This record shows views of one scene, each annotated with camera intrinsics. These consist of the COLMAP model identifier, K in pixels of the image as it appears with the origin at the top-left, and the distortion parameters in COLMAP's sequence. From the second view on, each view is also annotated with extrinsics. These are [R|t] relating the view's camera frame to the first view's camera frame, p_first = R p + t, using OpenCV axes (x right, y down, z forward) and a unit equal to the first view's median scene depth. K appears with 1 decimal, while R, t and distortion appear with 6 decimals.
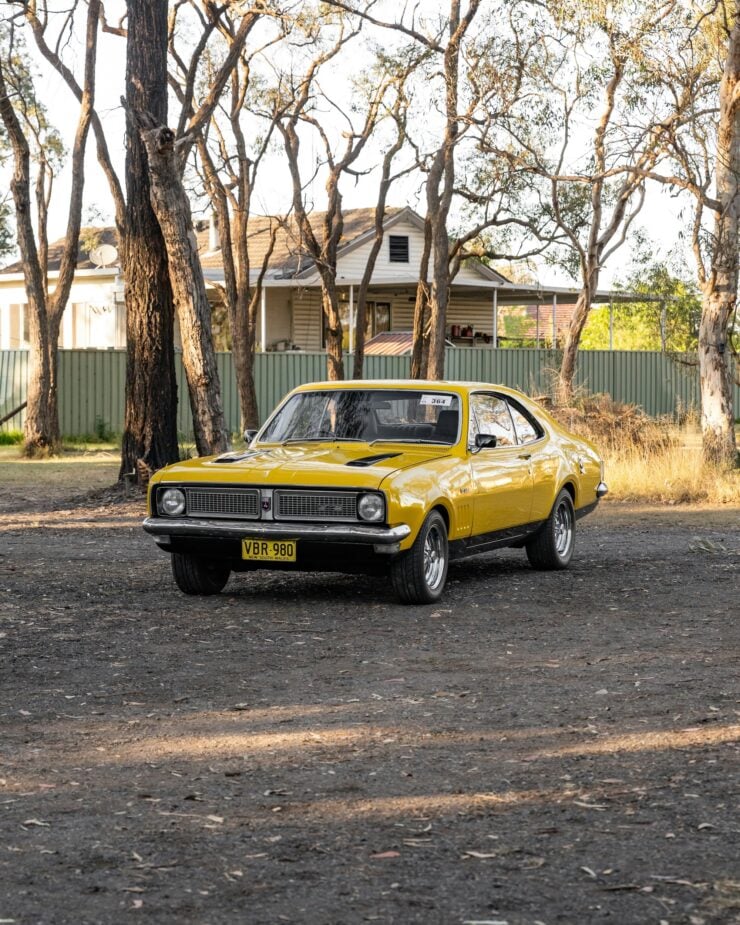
lens RADIAL K [[2342.6, 0, 370.0], [0, 2342.6, 462.5], [0, 0, 1]] dist [0.044674, -0.077972]
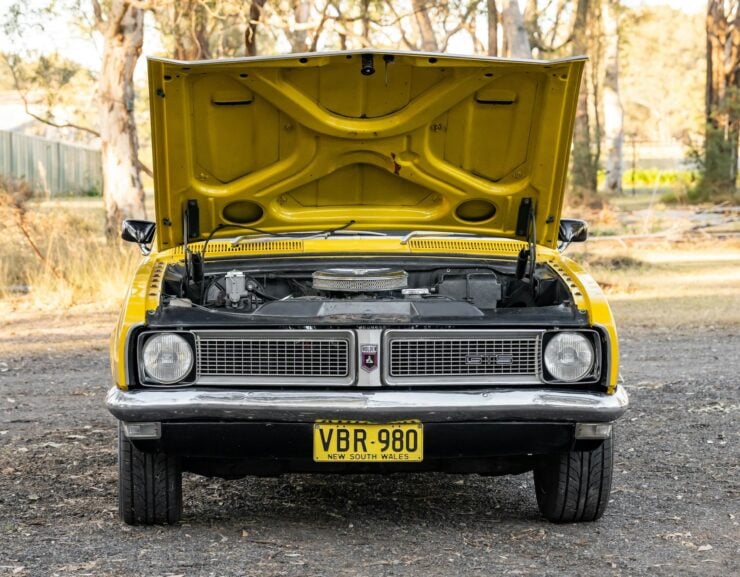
lens RADIAL K [[2476.4, 0, 370.0], [0, 2476.4, 288.5], [0, 0, 1]] dist [-0.040973, 0.961964]
pose [[0.915161, -0.029116, 0.402036, -0.114625], [0.021459, 0.999493, 0.023538, -0.004777], [-0.402517, -0.012914, 0.915321, 0.203246]]
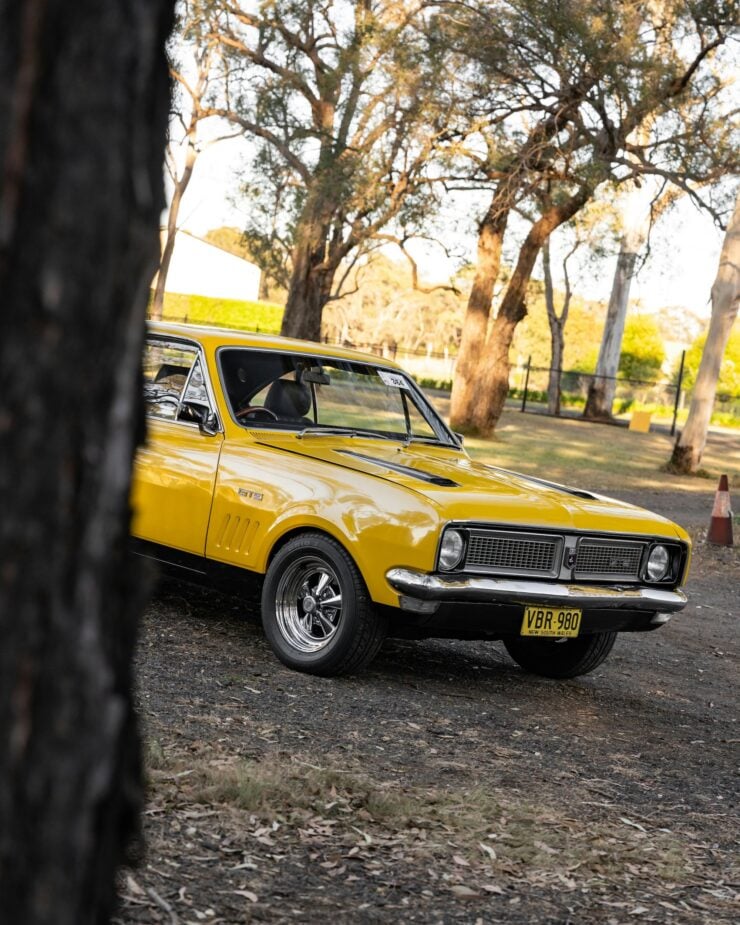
lens RADIAL K [[2342.6, 0, 370.0], [0, 2342.6, 462.5], [0, 0, 1]] dist [0.044674, -0.077972]
pose [[0.423057, 0.010746, 0.906039, -0.295545], [-0.104328, 0.993857, 0.036926, -0.012589], [-0.900077, -0.110148, 0.421579, 0.322171]]
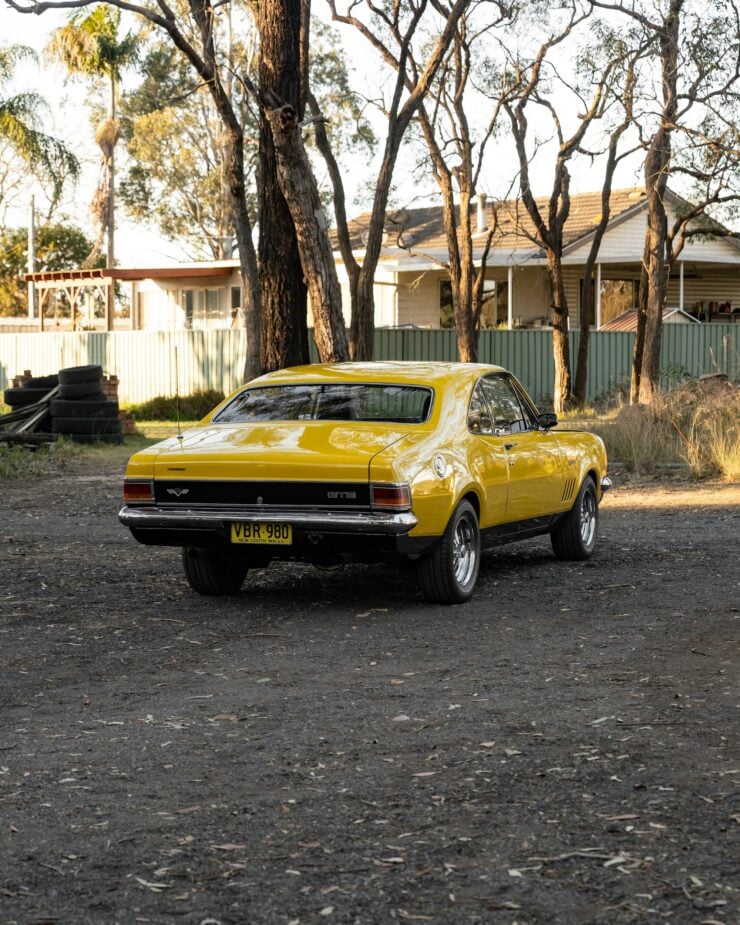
lens RADIAL K [[2194.9, 0, 370.0], [0, 2194.9, 462.5], [0, 0, 1]] dist [0.069154, -0.514169]
pose [[0.988840, 0.003907, -0.148928, 0.065787], [-0.001839, 0.999900, 0.014017, -0.003180], [0.148967, -0.013586, 0.988749, 0.057021]]
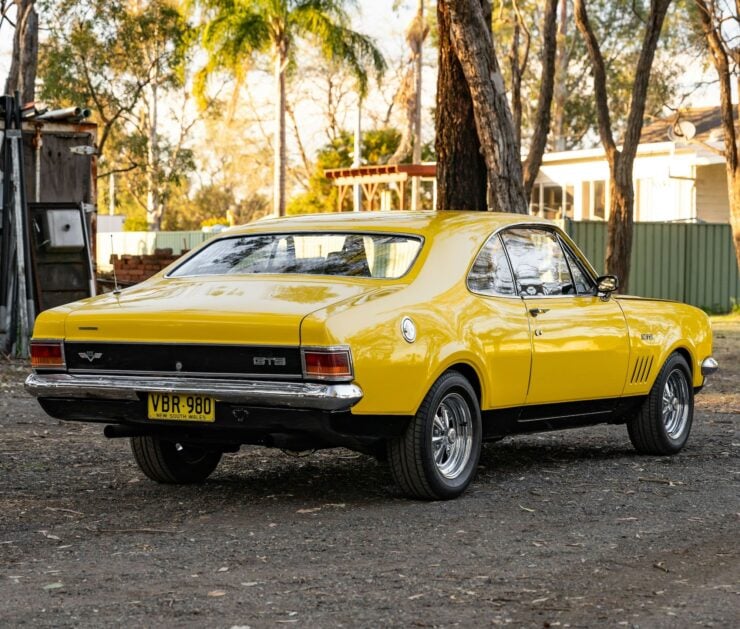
lens RADIAL K [[2174.5, 0, 370.3], [0, 2174.5, 350.3], [0, 0, 1]] dist [0.024874, 1.641236]
pose [[0.950702, 0.016075, -0.309689, 0.108522], [-0.014852, 0.999870, 0.006304, 0.003532], [0.309750, -0.001394, 0.950817, 0.138958]]
